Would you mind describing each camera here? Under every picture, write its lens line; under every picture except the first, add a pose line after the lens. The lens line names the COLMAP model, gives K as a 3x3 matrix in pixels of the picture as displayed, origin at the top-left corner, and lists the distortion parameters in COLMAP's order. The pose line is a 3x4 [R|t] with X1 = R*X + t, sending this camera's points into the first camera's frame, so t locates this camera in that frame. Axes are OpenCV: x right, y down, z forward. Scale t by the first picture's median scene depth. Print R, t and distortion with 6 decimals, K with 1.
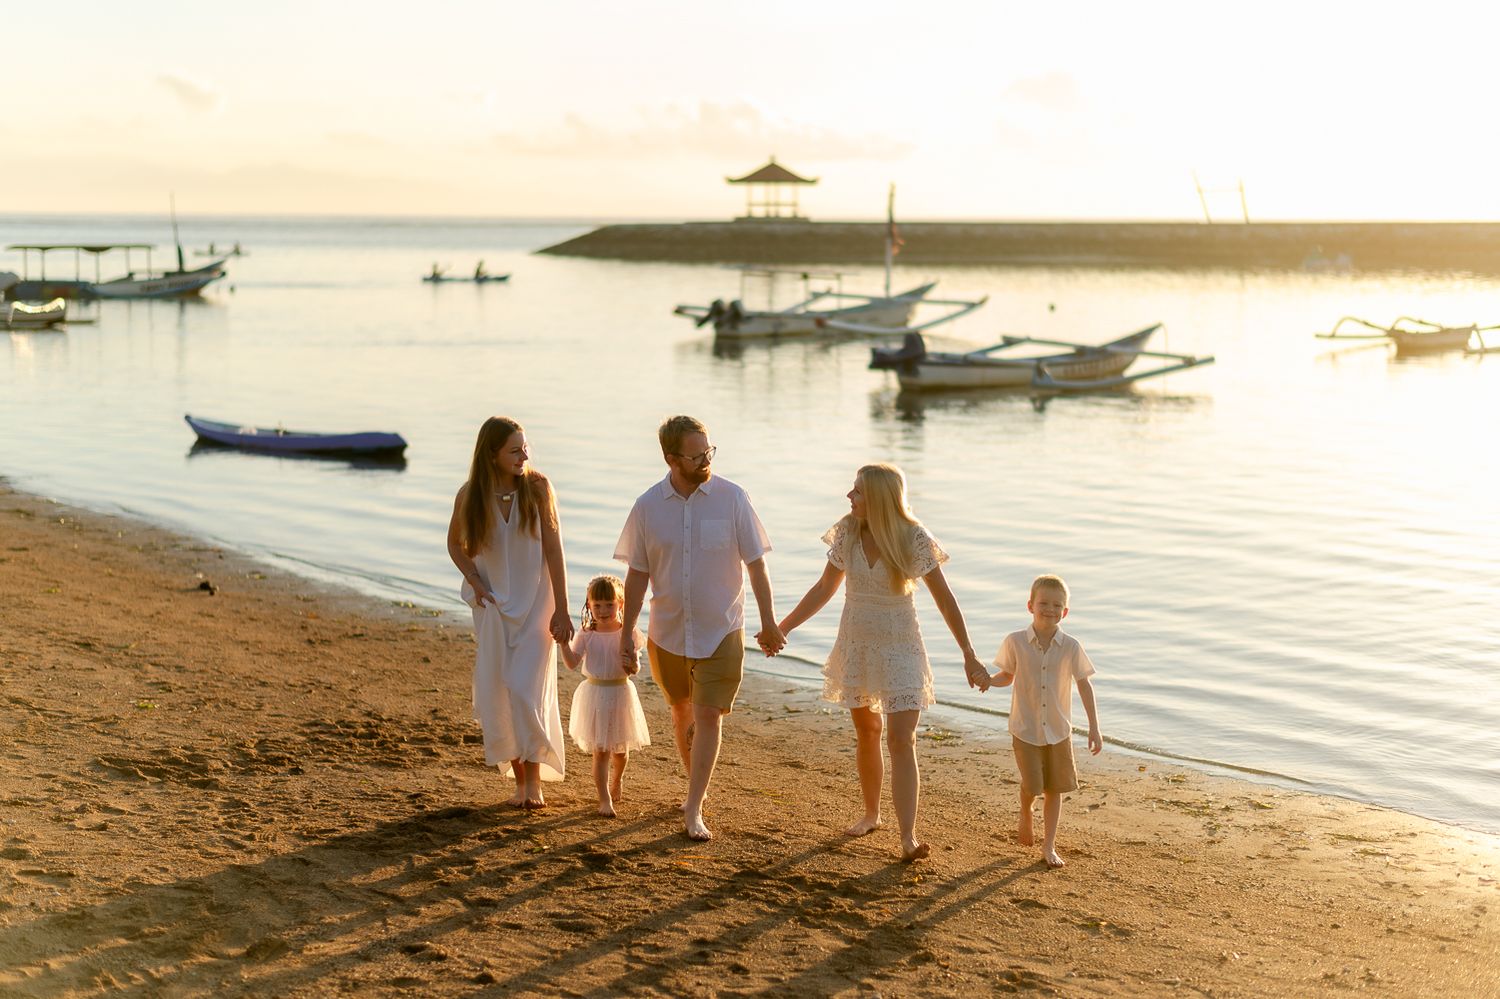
lens RADIAL K [[2490.8, 0, 750.0], [0, 2490.8, 499.5], [0, 0, 1]] dist [0.344953, -1.489131]
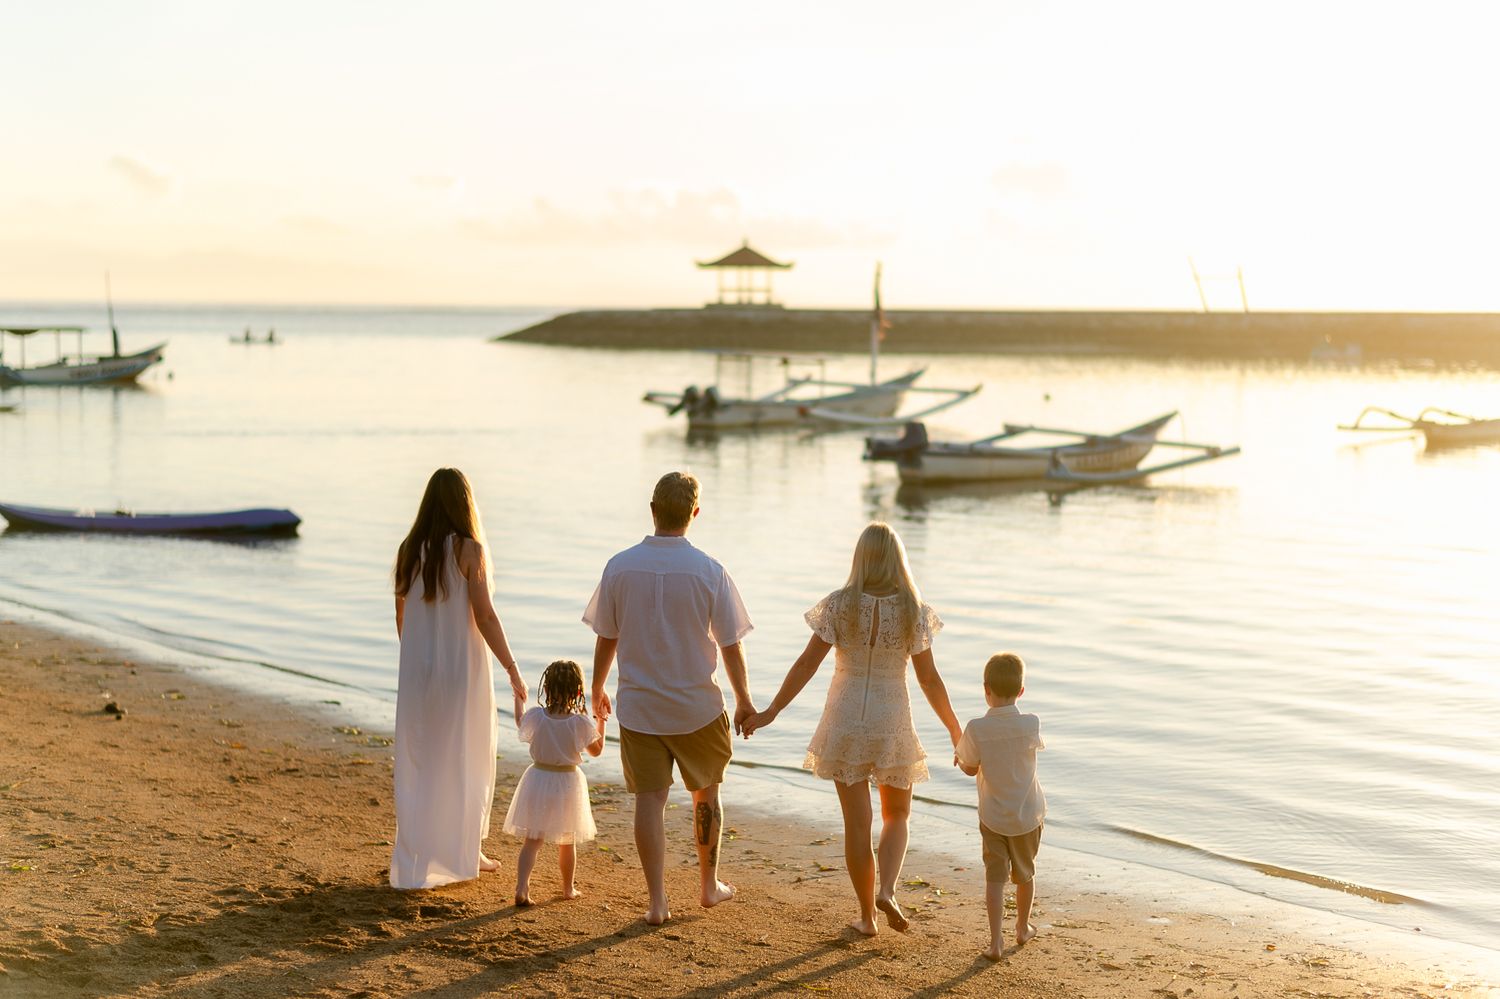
lens RADIAL K [[2113.4, 0, 750.0], [0, 2113.4, 499.5], [0, 0, 1]] dist [0.118899, 0.048640]
pose [[0.998957, 0.003452, 0.045533, -0.029668], [-0.001540, 0.999118, -0.041951, -0.004870], [-0.045638, 0.041837, 0.998082, 0.228787]]
